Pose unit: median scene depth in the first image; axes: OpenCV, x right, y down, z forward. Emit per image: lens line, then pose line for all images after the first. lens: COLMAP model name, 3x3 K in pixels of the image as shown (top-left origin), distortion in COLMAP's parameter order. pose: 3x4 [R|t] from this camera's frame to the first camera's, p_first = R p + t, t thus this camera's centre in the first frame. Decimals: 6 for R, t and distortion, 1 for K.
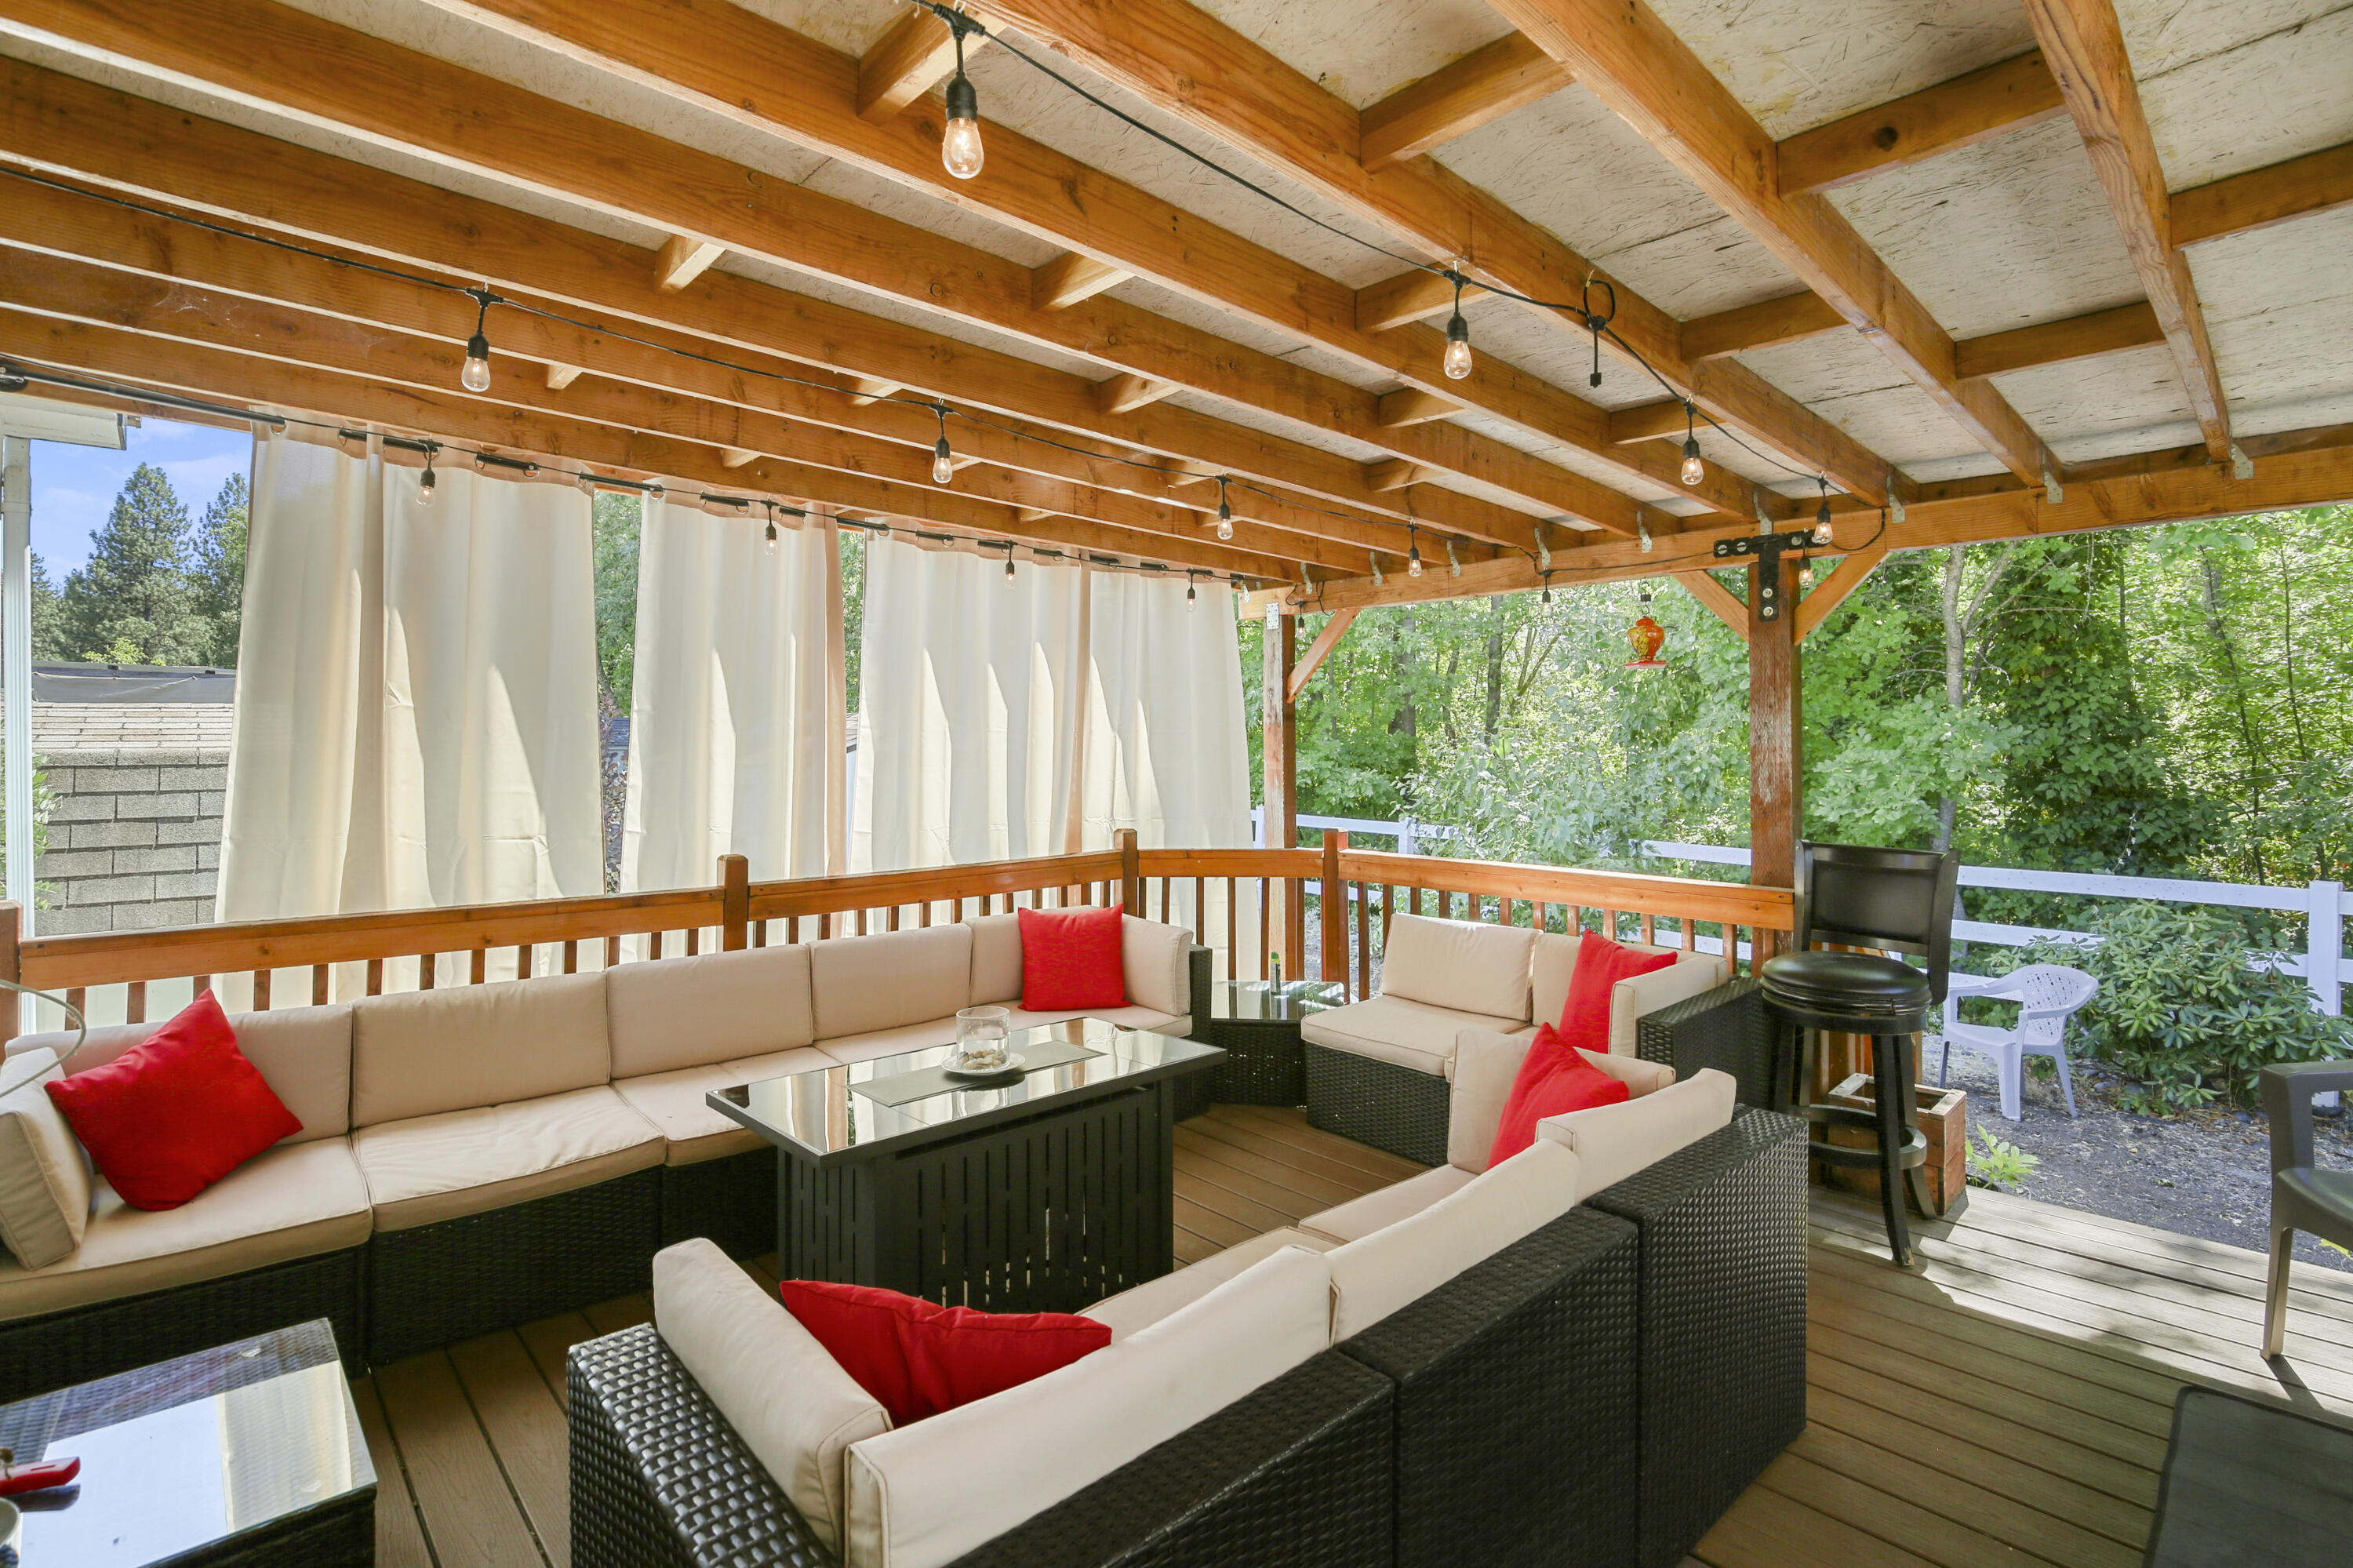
lens RADIAL K [[1111.8, 0, 1169.9], [0, 1111.8, 770.6], [0, 0, 1]] dist [-0.002835, 0.000979]
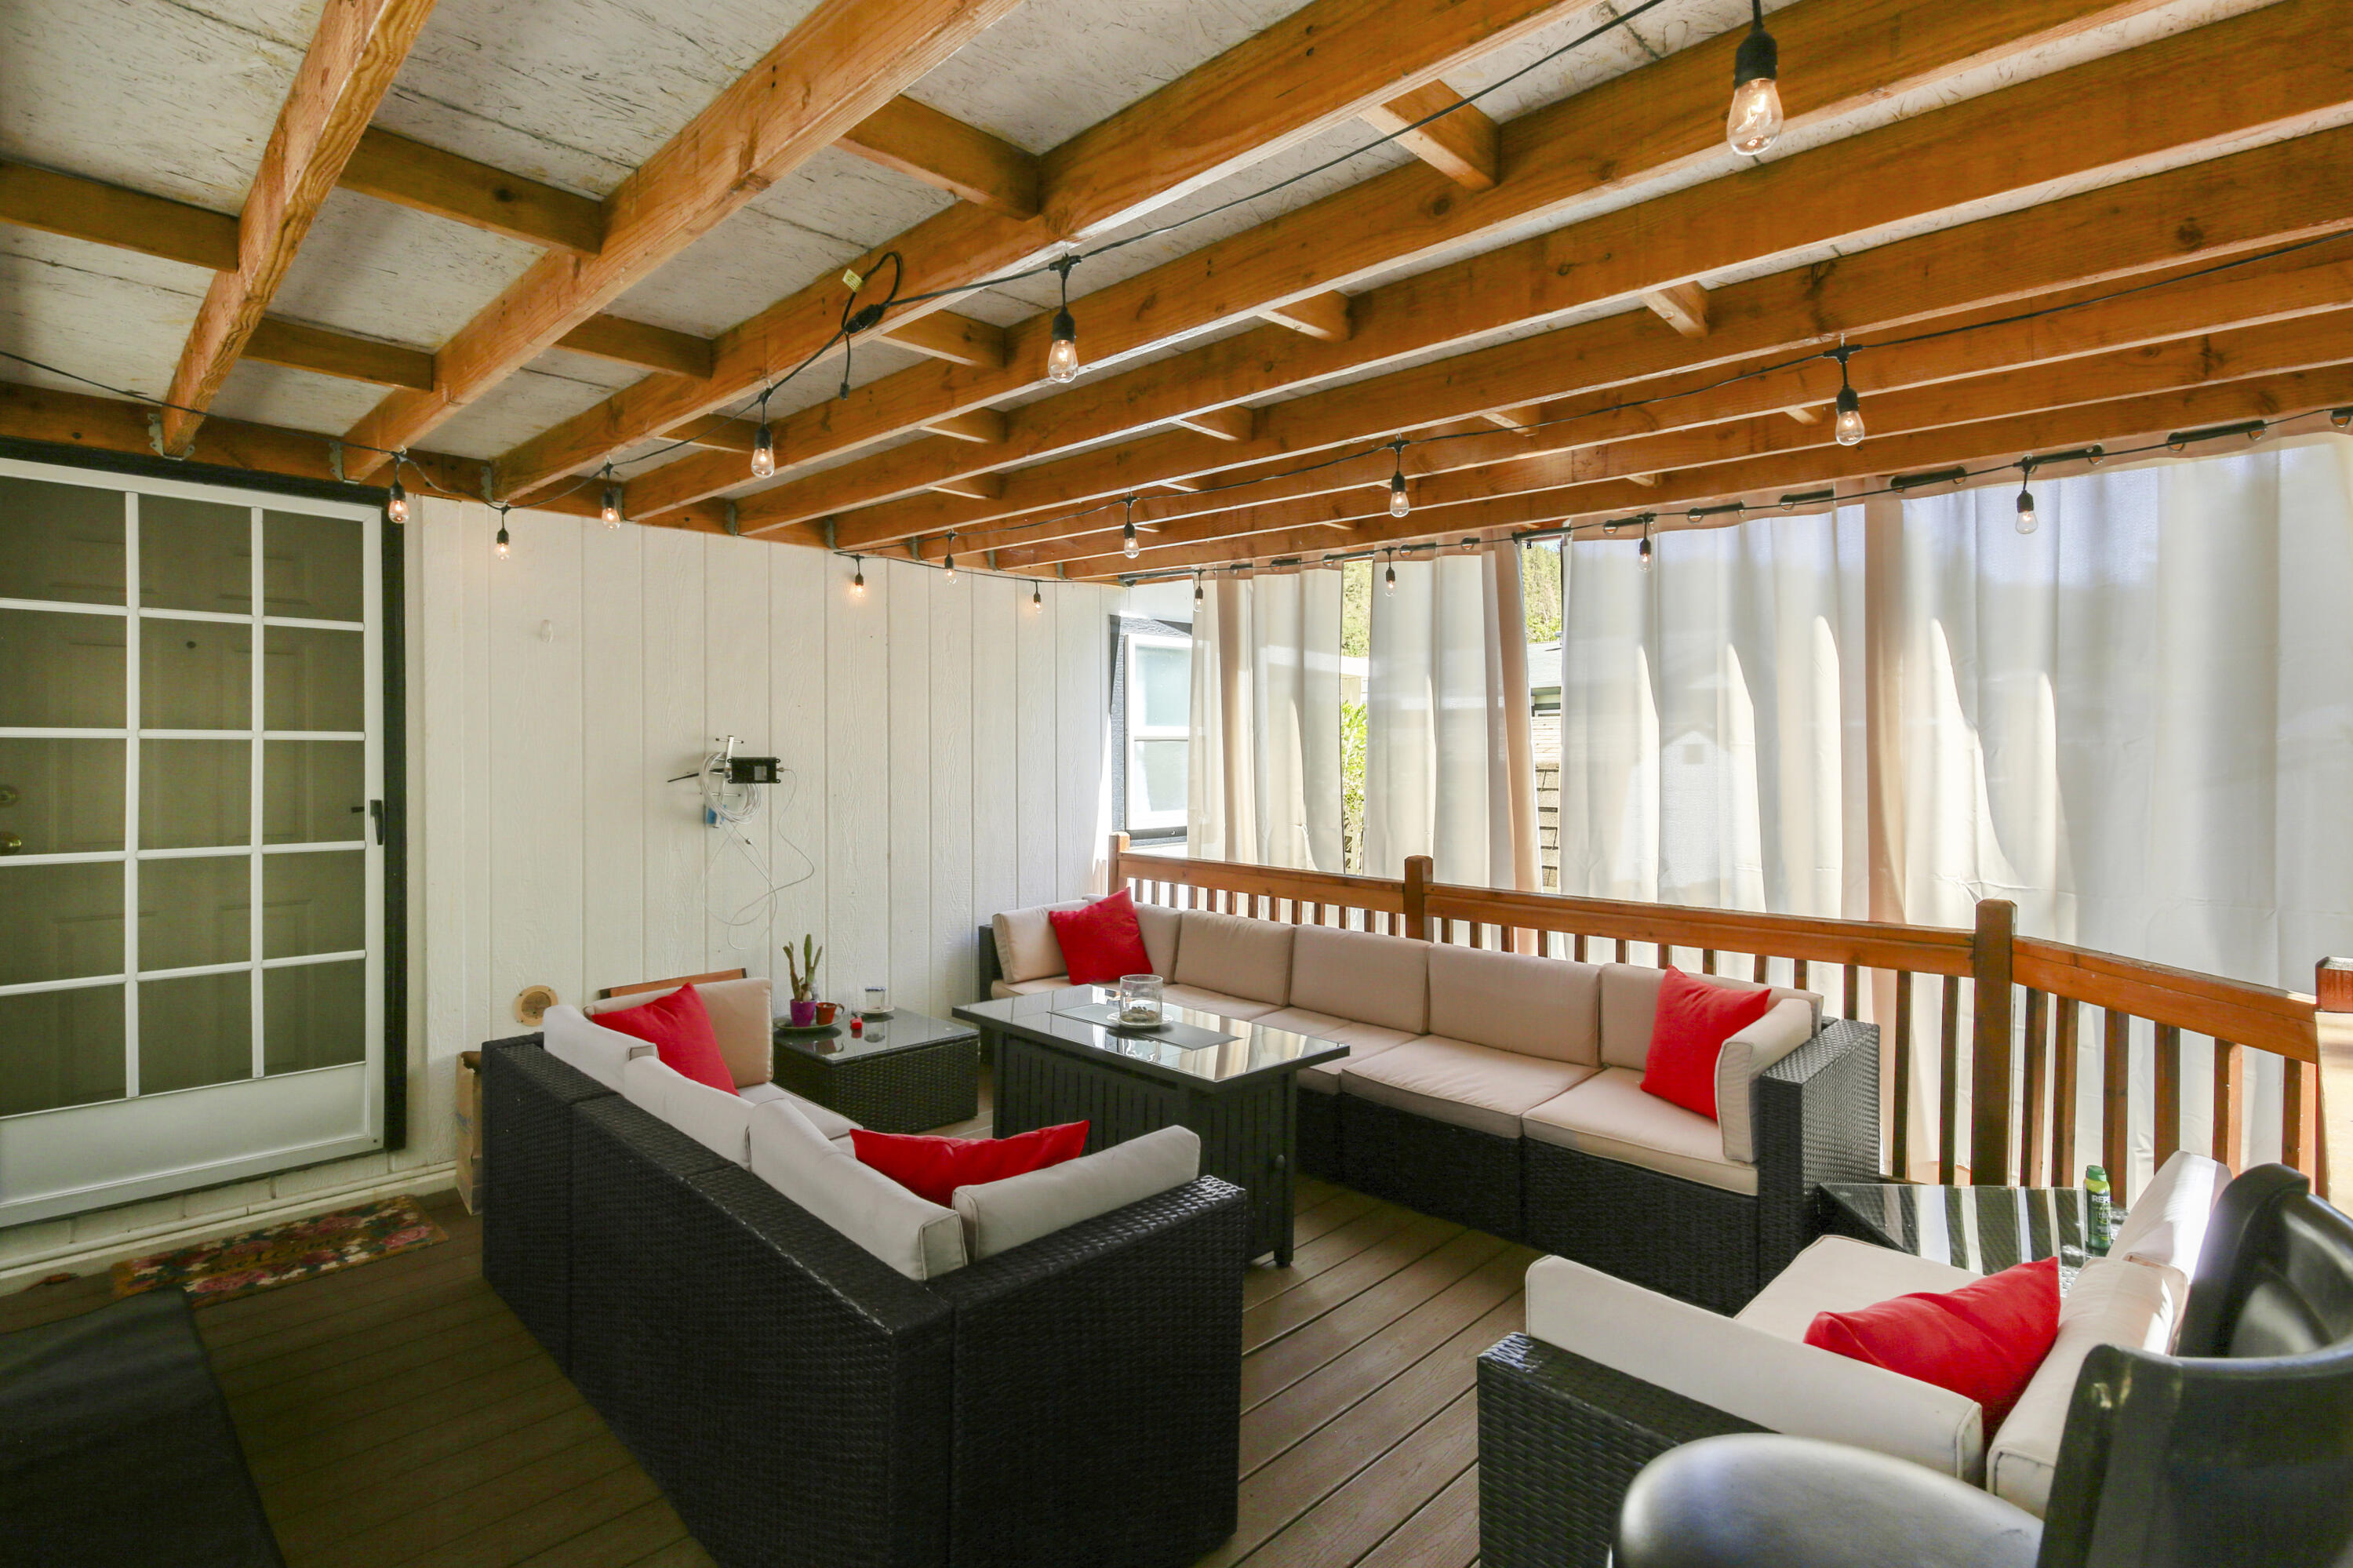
lens RADIAL K [[1111.8, 0, 1169.3], [0, 1111.8, 773.0], [0, 0, 1]] dist [-0.002835, 0.000979]
pose [[0.024377, 0.009554, -0.999657, 0.737954], [-0.027801, 0.999574, 0.008875, -0.013644], [0.999316, 0.027576, 0.024632, 0.689772]]
